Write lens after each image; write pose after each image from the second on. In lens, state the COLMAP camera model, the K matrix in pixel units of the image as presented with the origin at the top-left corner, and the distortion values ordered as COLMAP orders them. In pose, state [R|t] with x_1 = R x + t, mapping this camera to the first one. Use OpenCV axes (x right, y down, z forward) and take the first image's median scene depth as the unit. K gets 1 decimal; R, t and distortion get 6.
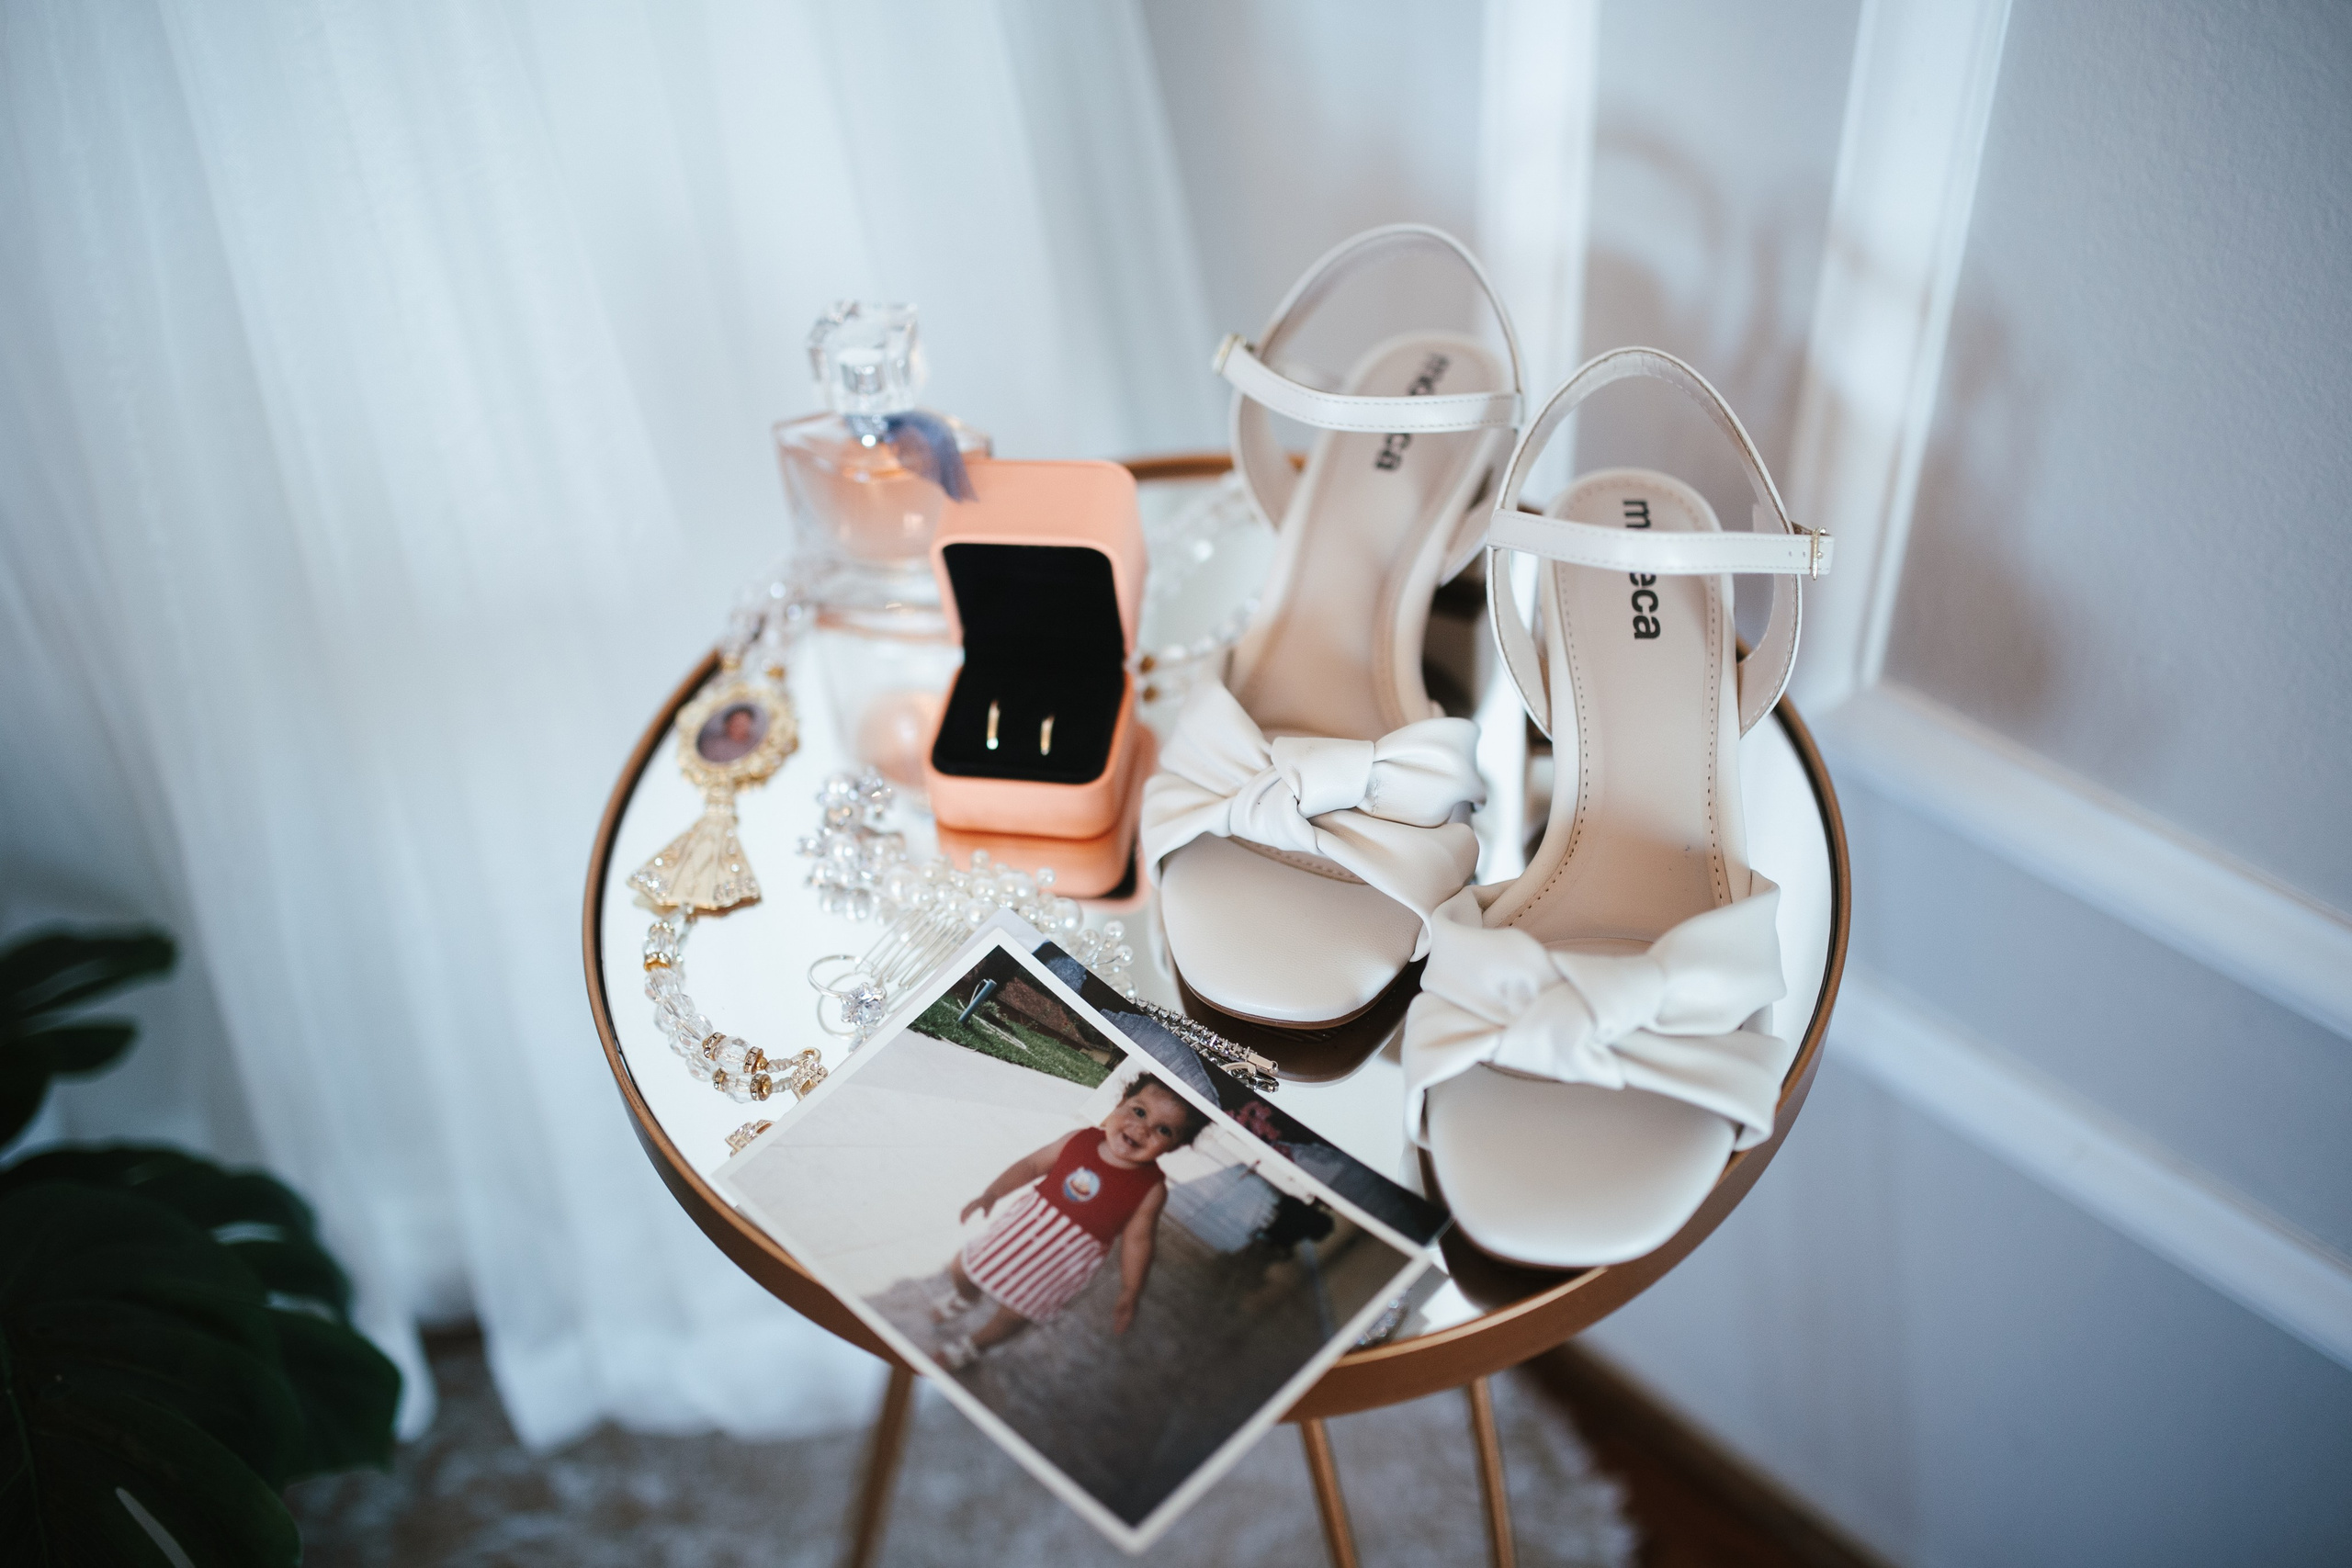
lens RADIAL K [[2365.4, 0, 1176.0], [0, 2365.4, 784.0], [0, 0, 1]] dist [-0.012647, -0.010032]
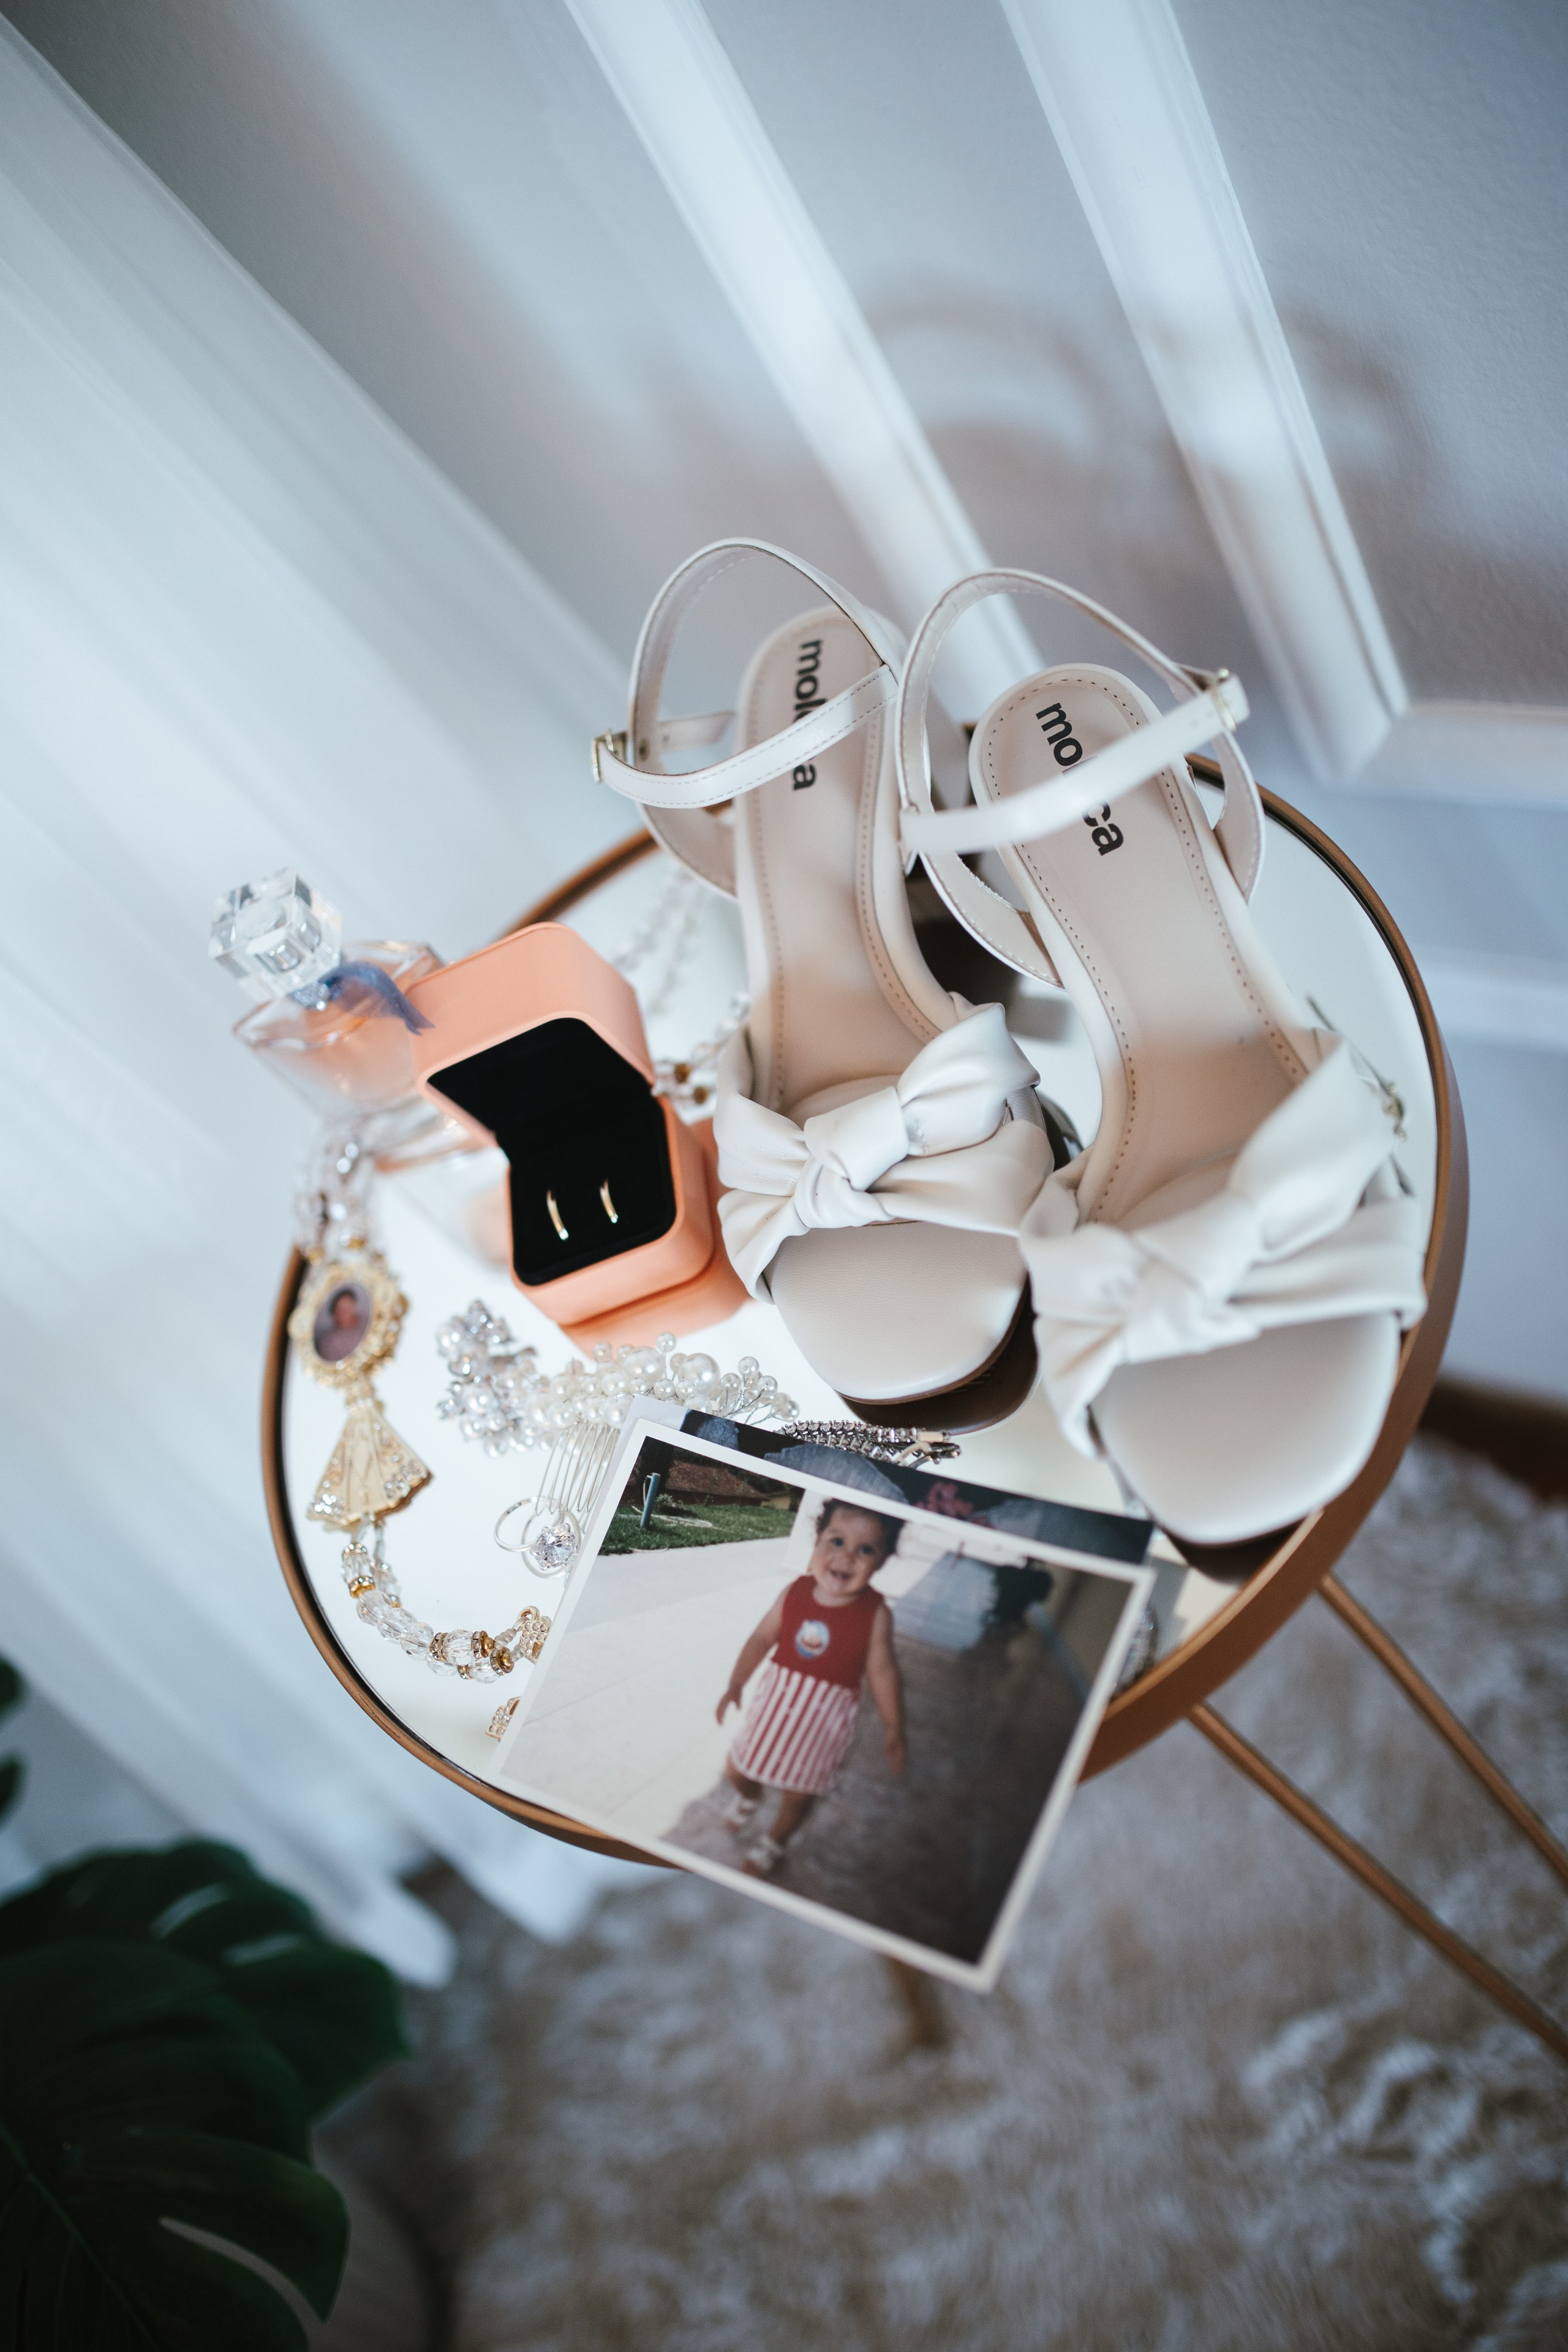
lens RADIAL K [[2403.5, 0, 785.1], [0, 2403.5, 1166.9], [0, 0, 1]] dist [-0.009771, -0.010876]
pose [[0.889874, -0.436757, -0.131783, 0.163118], [0.448503, 0.890412, 0.077534, -0.086734], [0.083478, -0.128101, 0.988242, 0.026203]]
